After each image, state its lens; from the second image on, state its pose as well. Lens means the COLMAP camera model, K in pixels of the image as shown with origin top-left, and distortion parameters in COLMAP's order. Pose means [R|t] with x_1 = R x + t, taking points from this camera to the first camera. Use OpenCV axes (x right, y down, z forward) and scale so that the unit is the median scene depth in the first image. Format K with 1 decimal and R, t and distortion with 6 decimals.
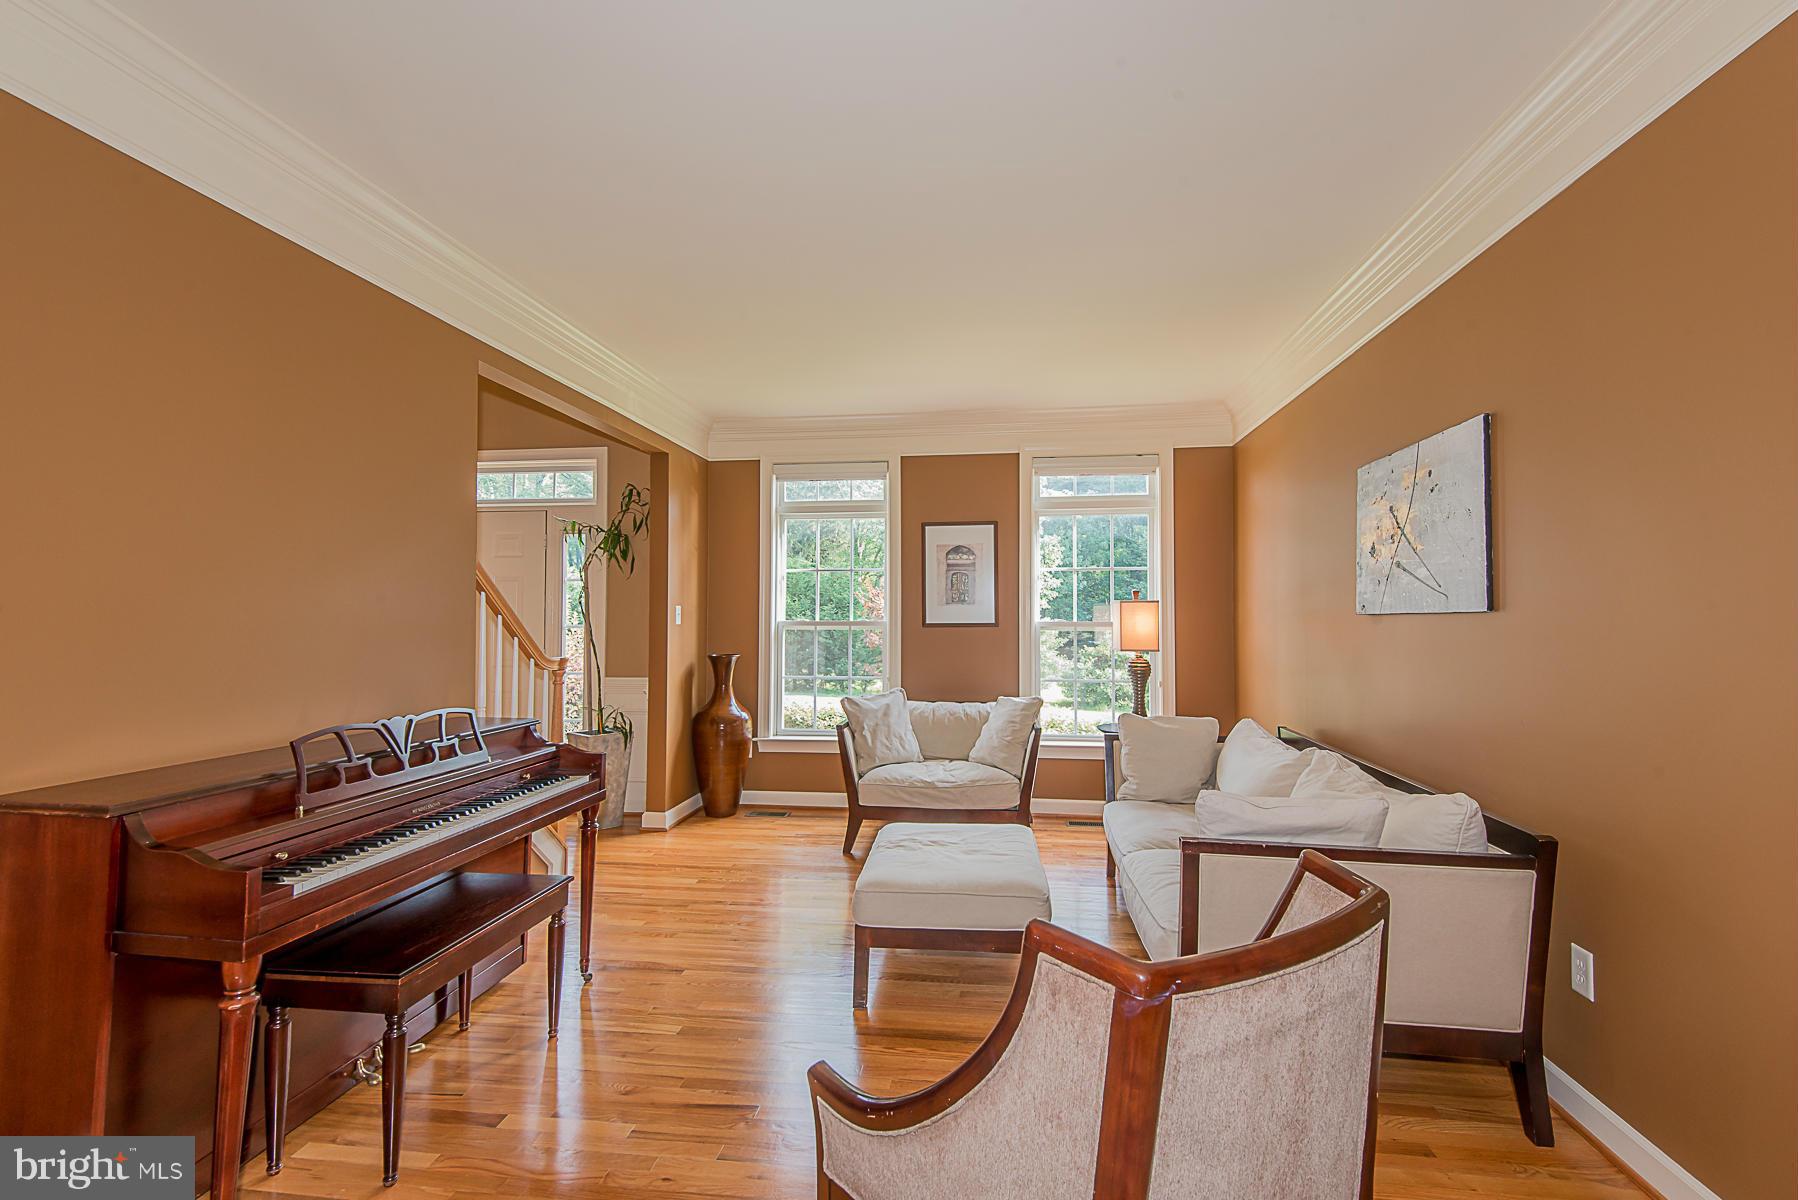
lens RADIAL K [[787.8, 0, 894.1], [0, 787.8, 585.7], [0, 0, 1]] dist [0.012528, -0.000879]
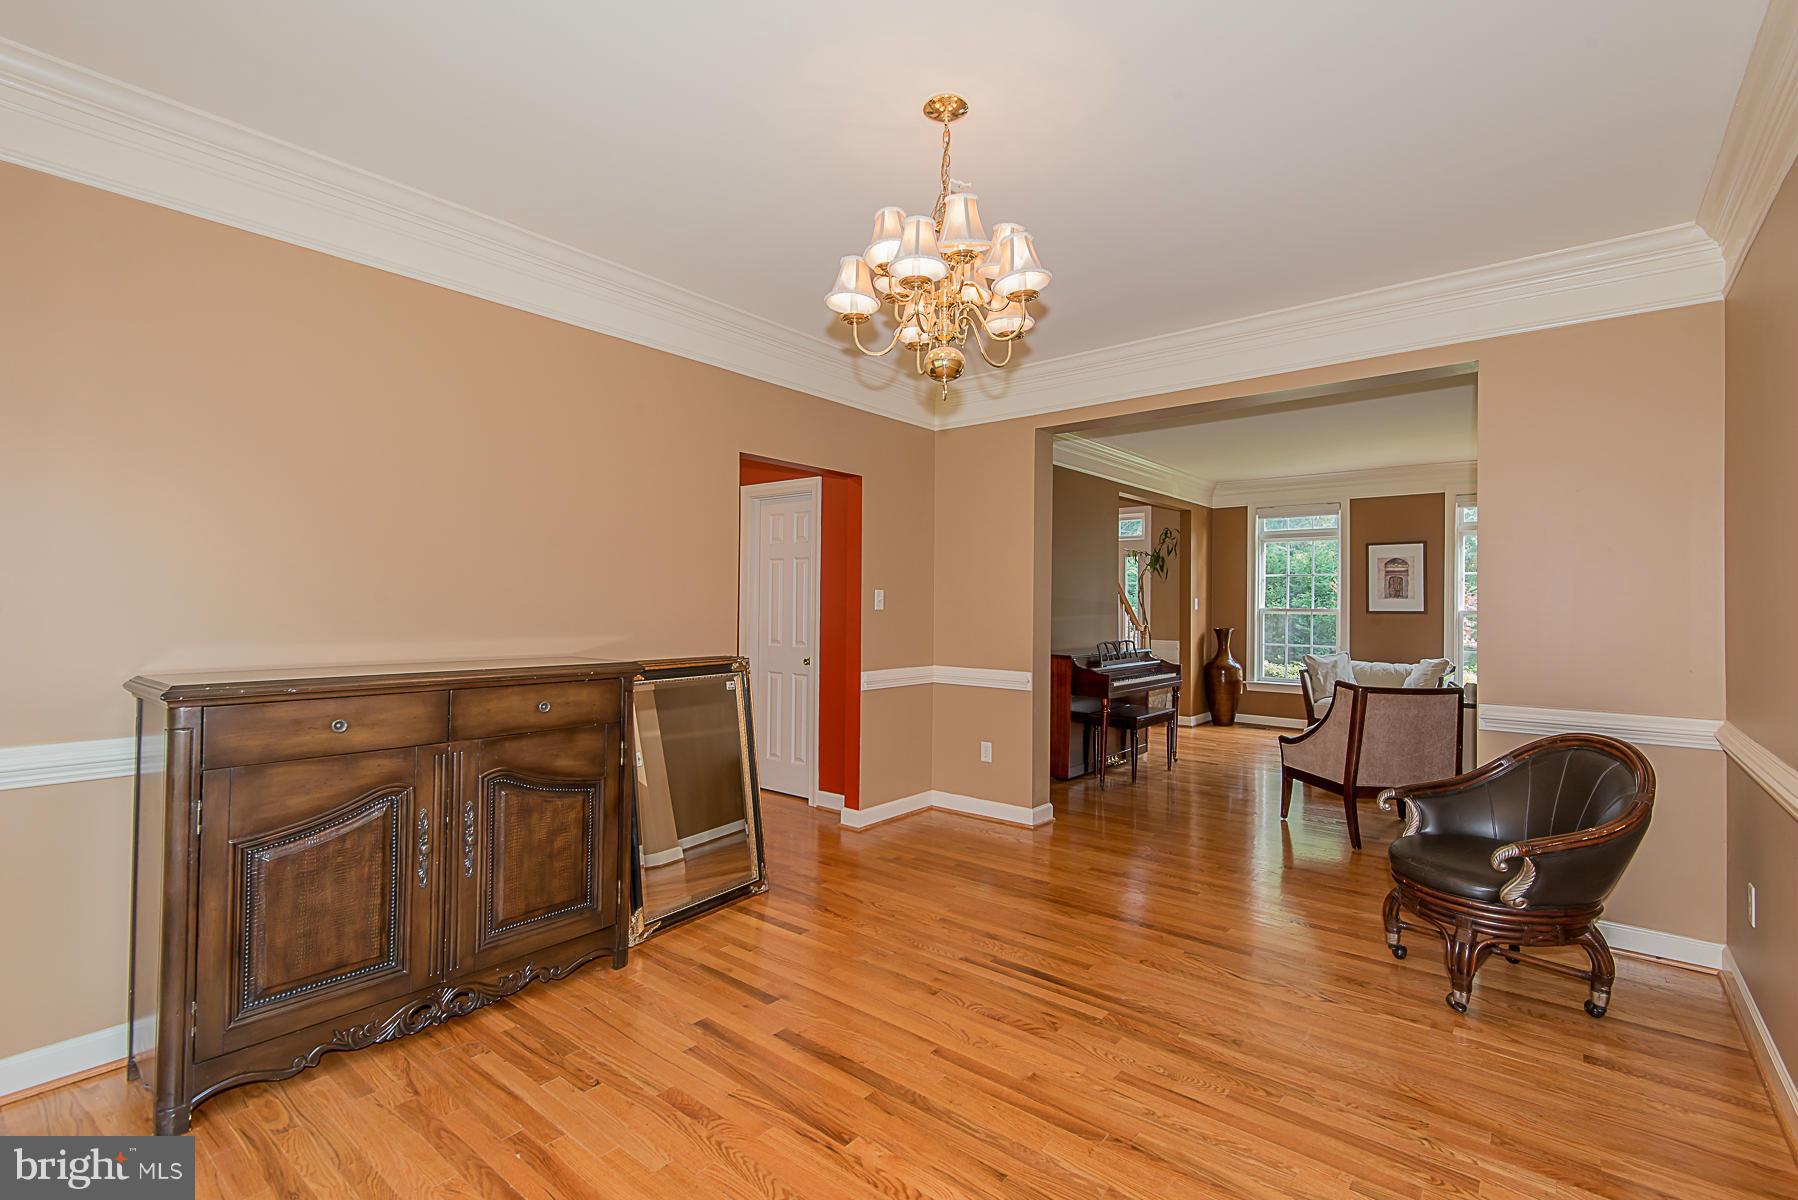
lens RADIAL K [[817.7, 0, 897.9], [0, 817.7, 593.9], [0, 0, 1]] dist [0.030191, -0.010910]
pose [[0.853513, 0.002423, -0.521066, 0.096025], [0.012734, 0.999594, 0.025505, -0.036710], [0.520916, -0.028404, 0.853135, -0.817312]]
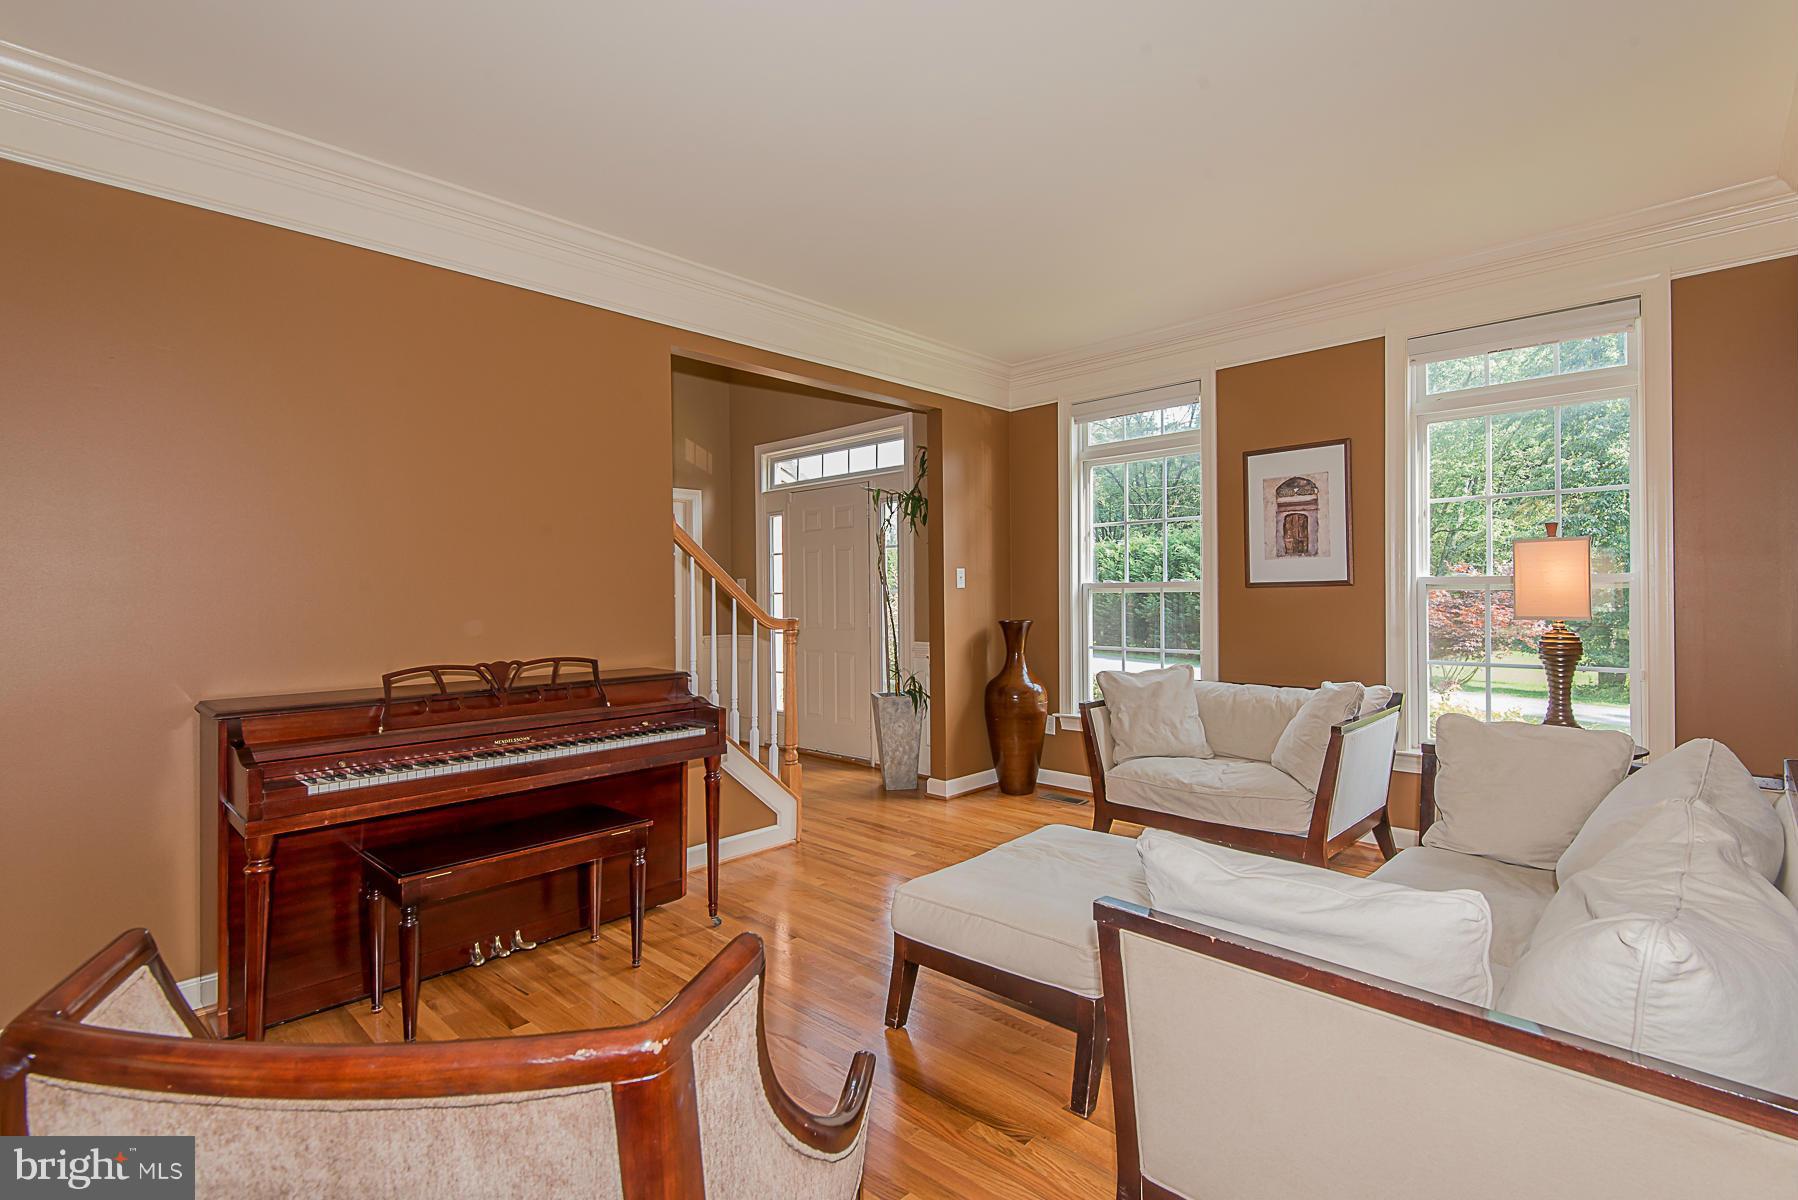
lens RADIAL K [[817.7, 0, 925.4], [0, 817.7, 591.4], [0, 0, 1]] dist [0.030191, -0.010910]
pose [[0.812231, -0.010853, -0.583236, 0.259515], [0.035413, 0.998900, 0.030730, 0.020518], [0.582261, -0.045614, 0.811722, 0.164474]]
